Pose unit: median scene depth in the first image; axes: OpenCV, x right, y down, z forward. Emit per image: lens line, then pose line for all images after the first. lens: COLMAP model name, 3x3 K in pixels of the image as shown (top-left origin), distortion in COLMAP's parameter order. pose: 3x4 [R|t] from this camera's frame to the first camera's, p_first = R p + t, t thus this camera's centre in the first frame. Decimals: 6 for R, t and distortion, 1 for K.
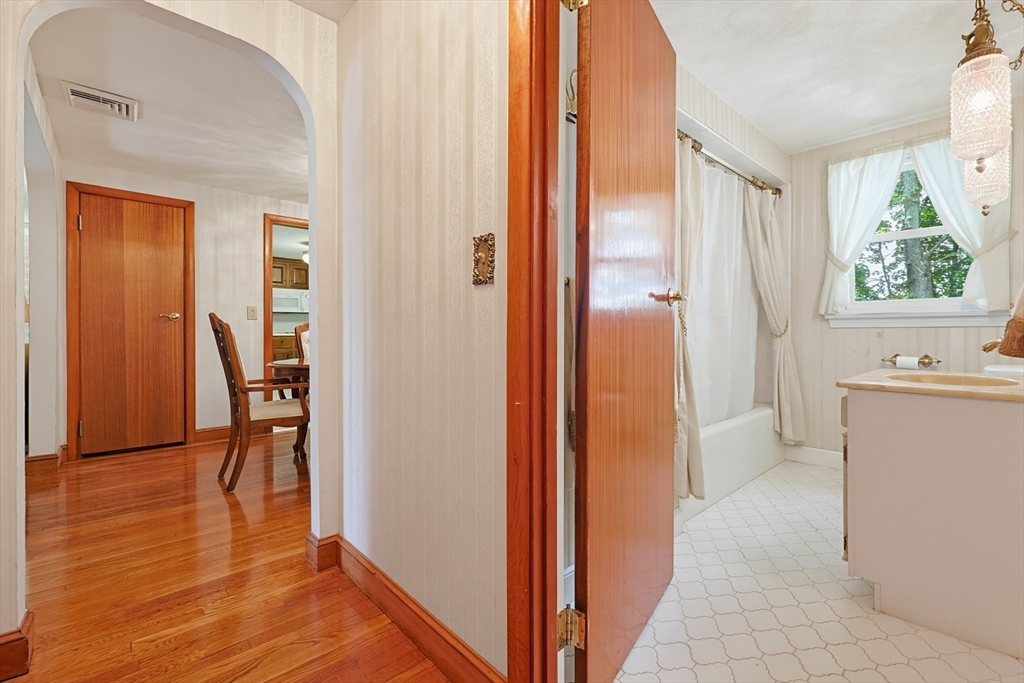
lens RADIAL K [[446.4, 0, 527.8], [0, 446.4, 335.9], [0, 0, 1]] dist [-0.001701, -0.000430]
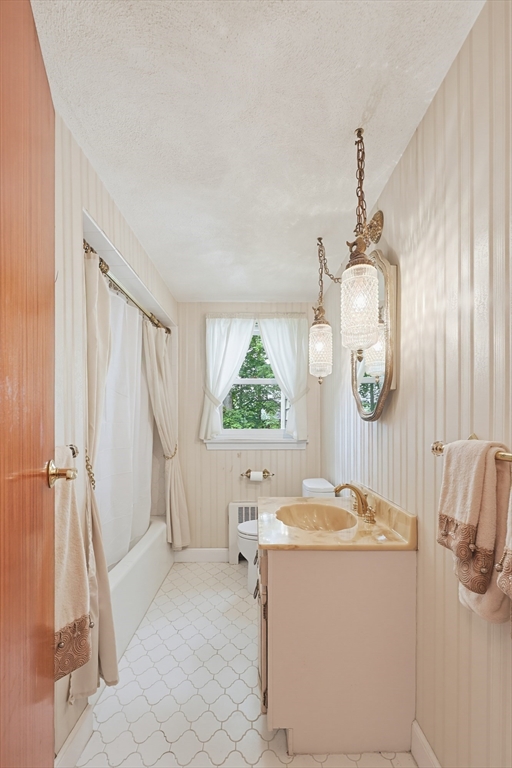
lens RADIAL K [[347.9, 0, 252.6], [0, 347.9, 422.9], [0, 0, 1]] dist [-0.010354, -0.000068]
pose [[0.684421, 0.001691, 0.729085, 0.066293], [0.005417, 0.999958, -0.007405, -0.091165], [-0.729067, 0.009018, 0.684383, 0.266802]]
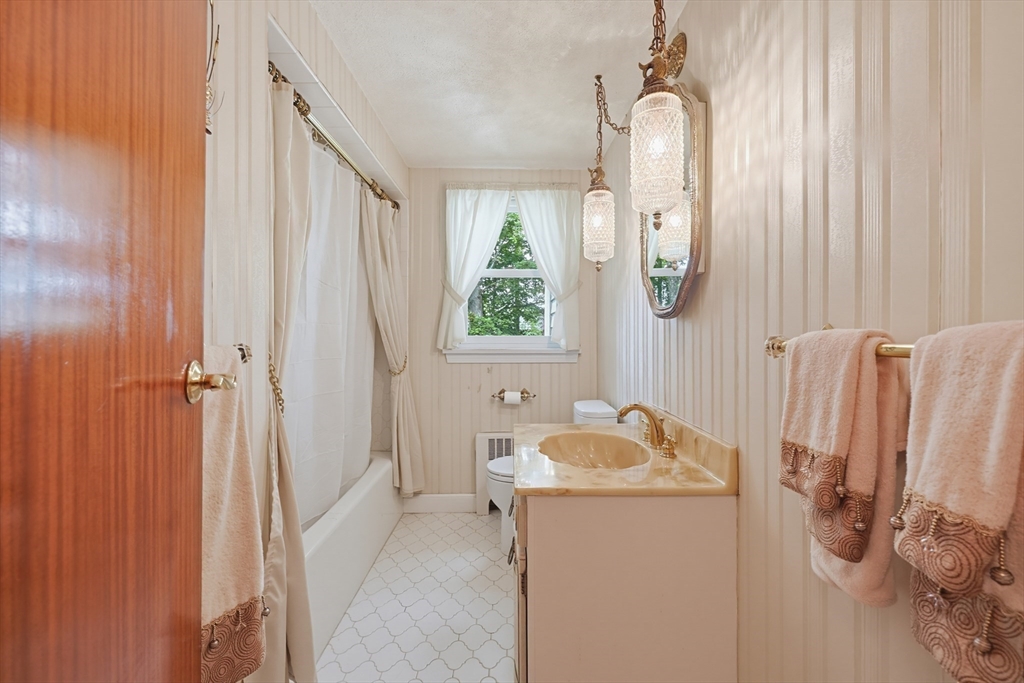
lens RADIAL K [[436.9, 0, 520.8], [0, 436.9, 332.8], [0, 0, 1]] dist [-0.000282, 0.000002]
pose [[0.663415, 0.007566, 0.748214, 0.102204], [0.003129, 0.999912, -0.012885, -0.074546], [-0.748246, 0.010889, 0.663333, 0.298532]]
